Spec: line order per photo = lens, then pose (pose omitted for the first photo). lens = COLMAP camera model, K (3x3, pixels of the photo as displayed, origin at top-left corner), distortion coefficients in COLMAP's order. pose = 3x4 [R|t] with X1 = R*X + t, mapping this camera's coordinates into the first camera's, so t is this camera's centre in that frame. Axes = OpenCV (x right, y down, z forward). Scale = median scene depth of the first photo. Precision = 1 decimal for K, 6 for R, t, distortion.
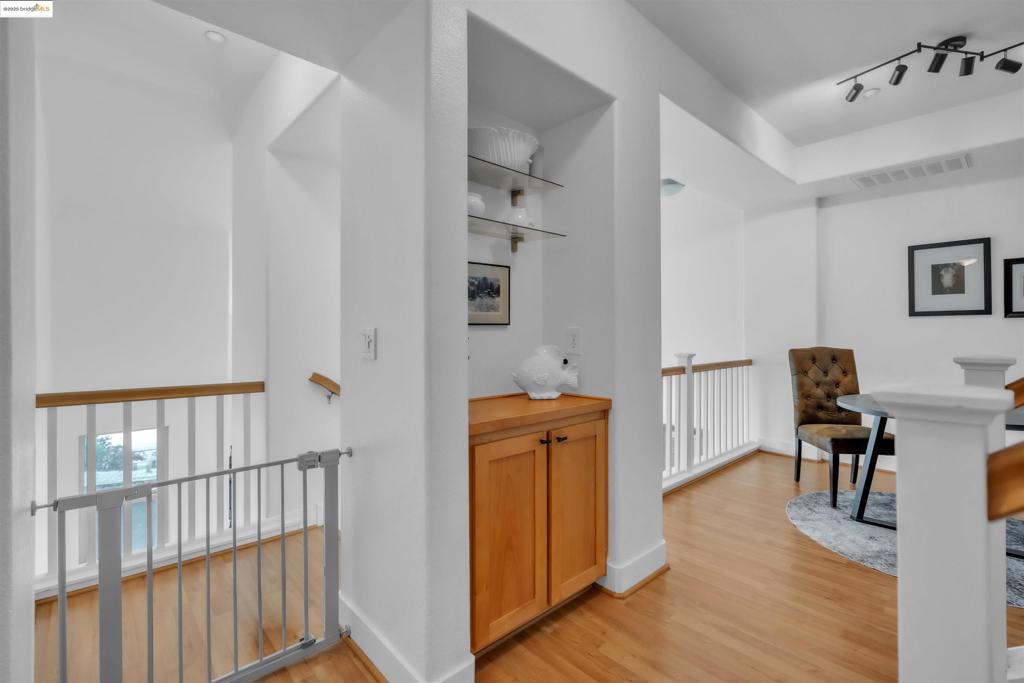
lens RADIAL K [[463.3, 0, 515.0], [0, 463.3, 338.1], [0, 0, 1]] dist [0.000038, -0.000083]
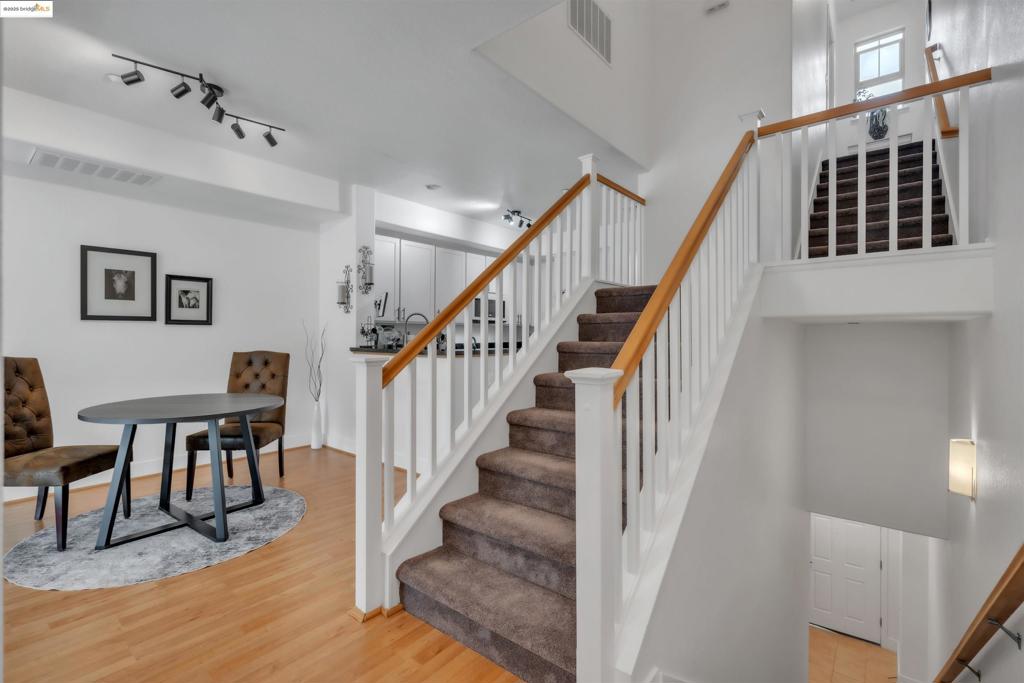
lens RADIAL K [[463.3, 0, 515.6], [0, 463.3, 334.3], [0, 0, 1]] dist [0.000038, -0.000083]
pose [[-0.138752, 0.004695, 0.990316, -0.216661], [0.011589, 0.999928, -0.003116, -0.005163], [-0.990259, 0.011045, -0.138796, 0.286777]]
